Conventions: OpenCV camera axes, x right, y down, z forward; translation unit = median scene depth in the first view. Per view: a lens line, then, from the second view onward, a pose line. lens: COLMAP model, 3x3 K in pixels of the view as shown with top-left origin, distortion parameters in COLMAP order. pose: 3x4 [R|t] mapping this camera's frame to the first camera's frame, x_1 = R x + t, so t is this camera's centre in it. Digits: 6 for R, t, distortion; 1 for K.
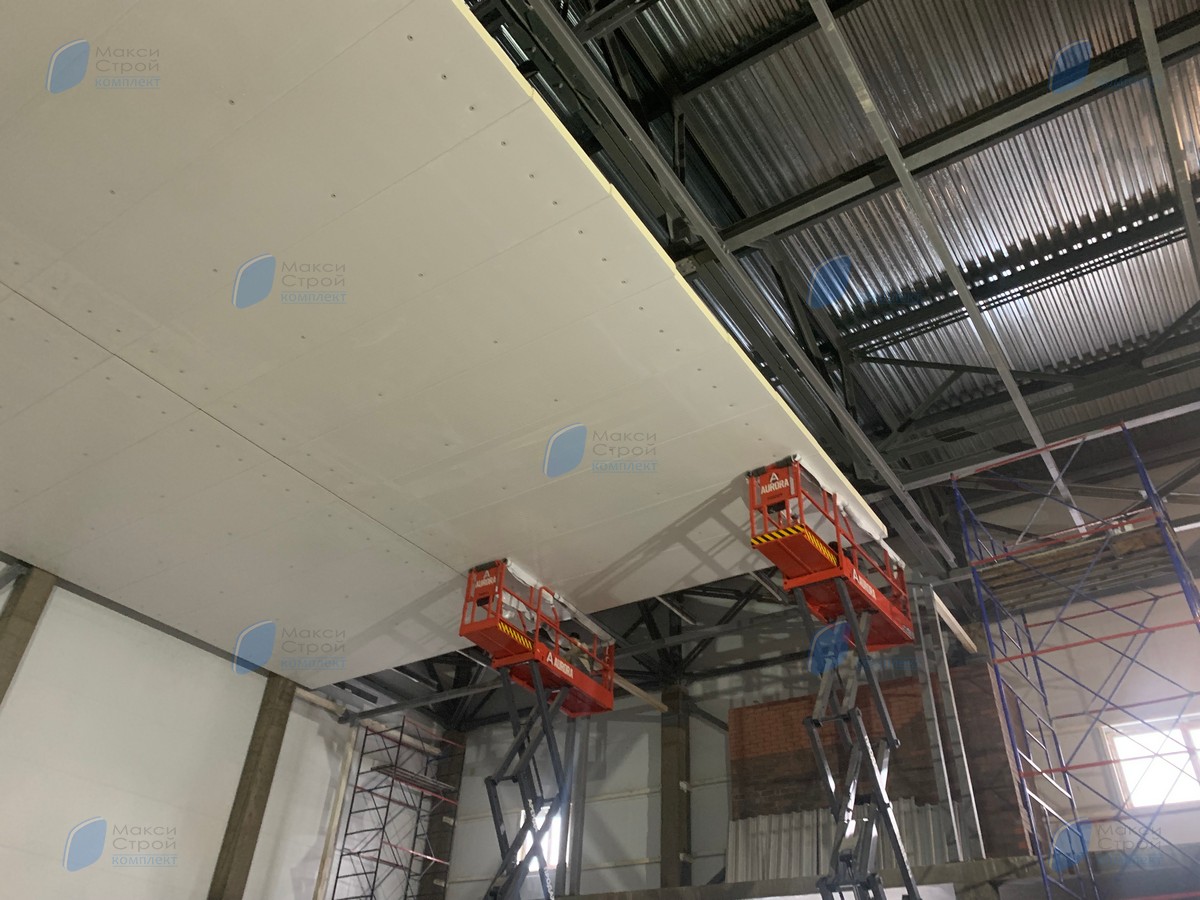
lens RADIAL K [[914.9, 0, 600.0], [0, 914.9, 450.0], [0, 0, 1]] dist [-0.013641, -0.003544]
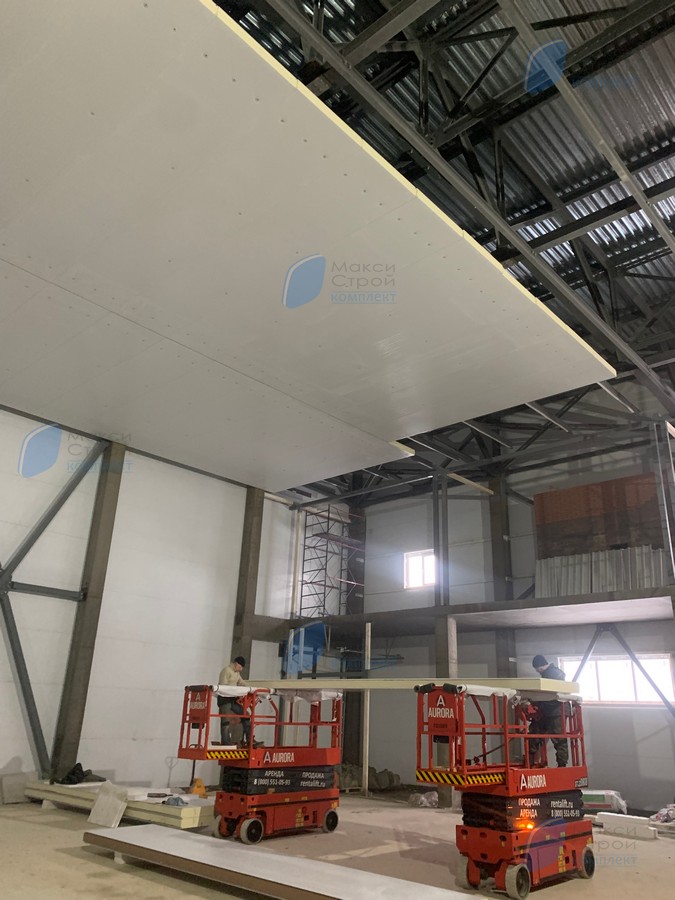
lens RADIAL K [[686.2, 0, 337.5], [0, 686.2, 450.0], [0, 0, 1]] dist [-0.013641, -0.003544]
pose [[0.990609, -0.064107, -0.120763, -0.046991], [0.094495, 0.959370, 0.265858, -0.133185], [0.098813, -0.274773, 0.956418, -0.155477]]
